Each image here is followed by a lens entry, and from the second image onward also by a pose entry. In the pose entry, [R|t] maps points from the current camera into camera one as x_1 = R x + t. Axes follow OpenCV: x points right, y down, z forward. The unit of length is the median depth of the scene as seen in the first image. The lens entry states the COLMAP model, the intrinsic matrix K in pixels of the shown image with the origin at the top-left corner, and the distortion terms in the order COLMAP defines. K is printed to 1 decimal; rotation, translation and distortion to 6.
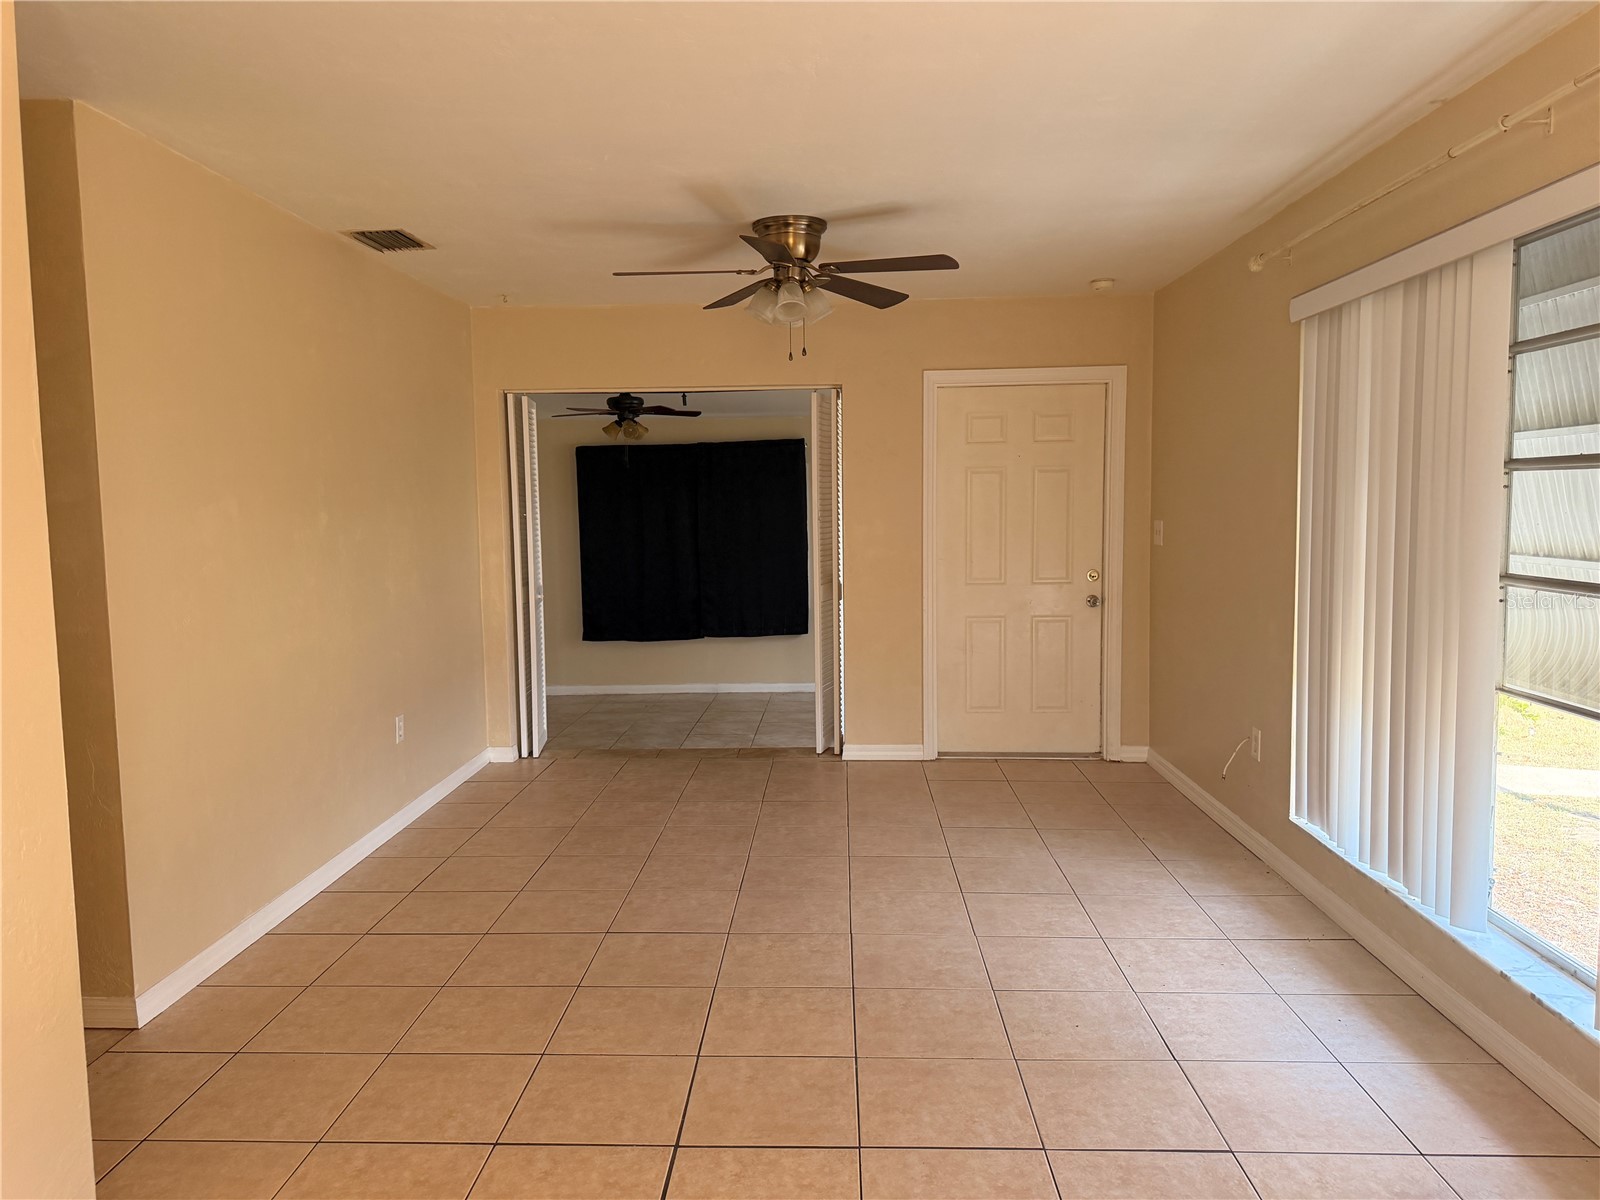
lens RADIAL K [[1135.3, 0, 798.3], [0, 1135.3, 598.2], [0, 0, 1]] dist [0.065560, -0.070267]
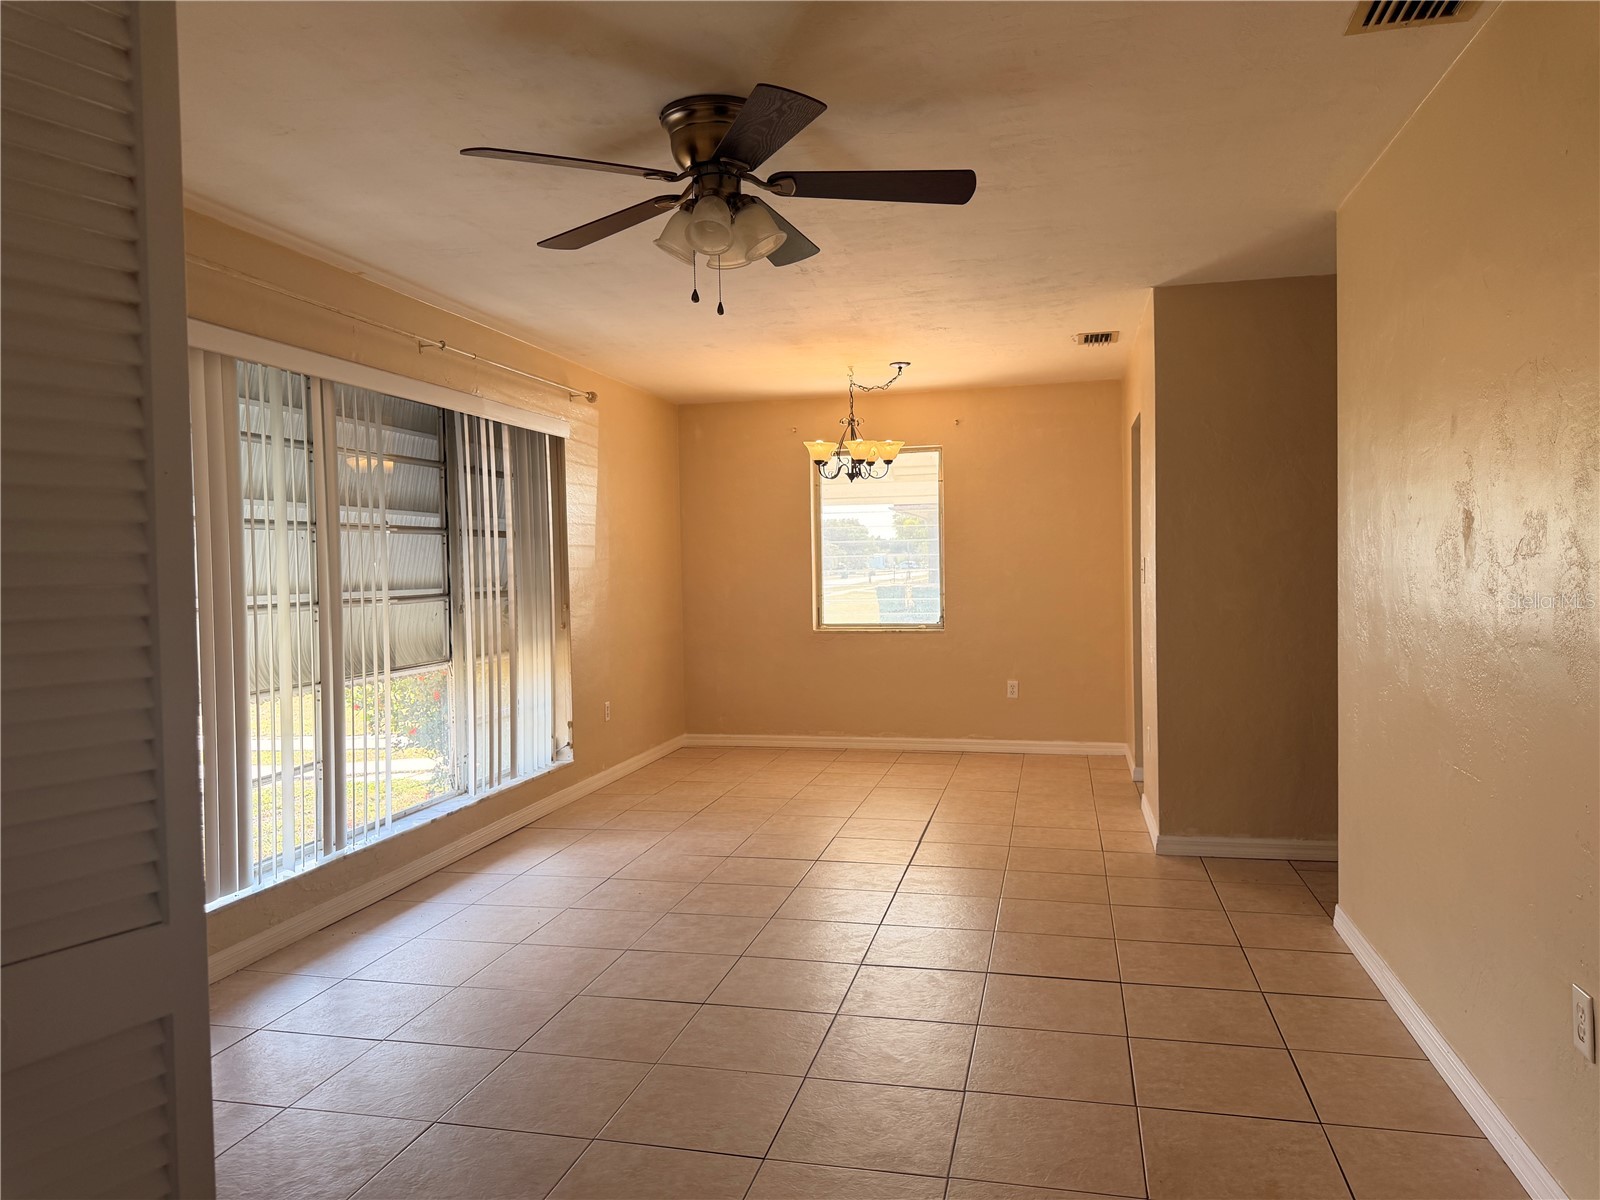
lens RADIAL K [[1135.3, 0, 800.5], [0, 1135.3, 600.3], [0, 0, 1]] dist [0.065560, -0.070267]
pose [[-0.981494, 0.027258, 0.189542, -0.226592], [0.049514, 0.992281, 0.113696, -0.144632], [-0.184980, 0.120977, -0.975268, 2.130797]]
